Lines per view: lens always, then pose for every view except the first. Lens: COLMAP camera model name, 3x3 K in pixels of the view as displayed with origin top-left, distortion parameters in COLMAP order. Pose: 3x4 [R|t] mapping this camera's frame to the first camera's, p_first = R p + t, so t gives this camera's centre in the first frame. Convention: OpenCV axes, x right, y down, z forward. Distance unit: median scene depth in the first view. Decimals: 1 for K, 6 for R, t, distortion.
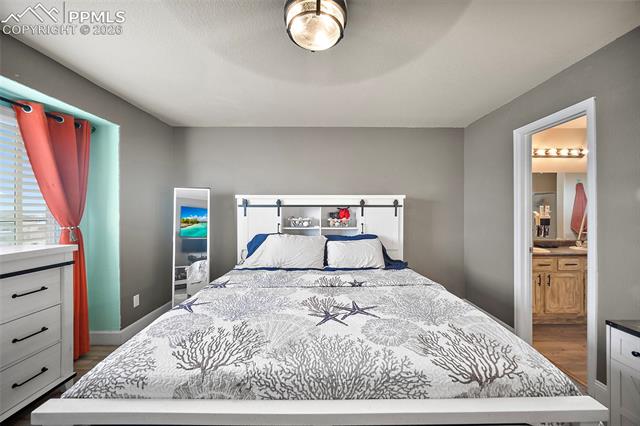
lens RADIAL K [[254.0, 0, 323.3], [0, 254.0, 210.9], [0, 0, 1]] dist [-0.006082, 0.001626]
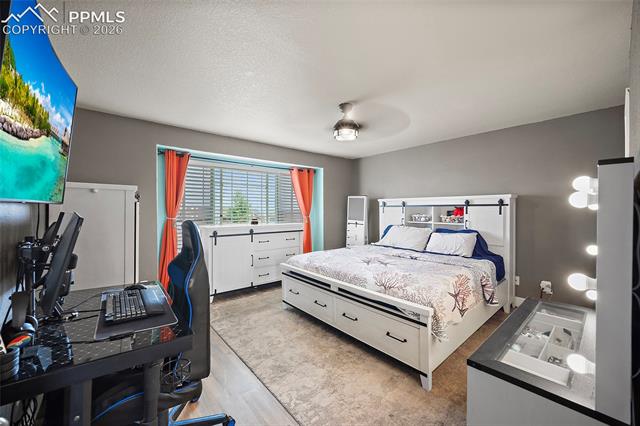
lens RADIAL K [[254.0, 0, 320.0], [0, 254.0, 210.6], [0, 0, 1]] dist [-0.006082, 0.001626]
pose [[0.631052, 0.004035, -0.775730, 0.635077], [-0.002686, 0.999992, 0.003016, 0.003180], [0.775736, 0.000180, 0.631057, -0.265220]]
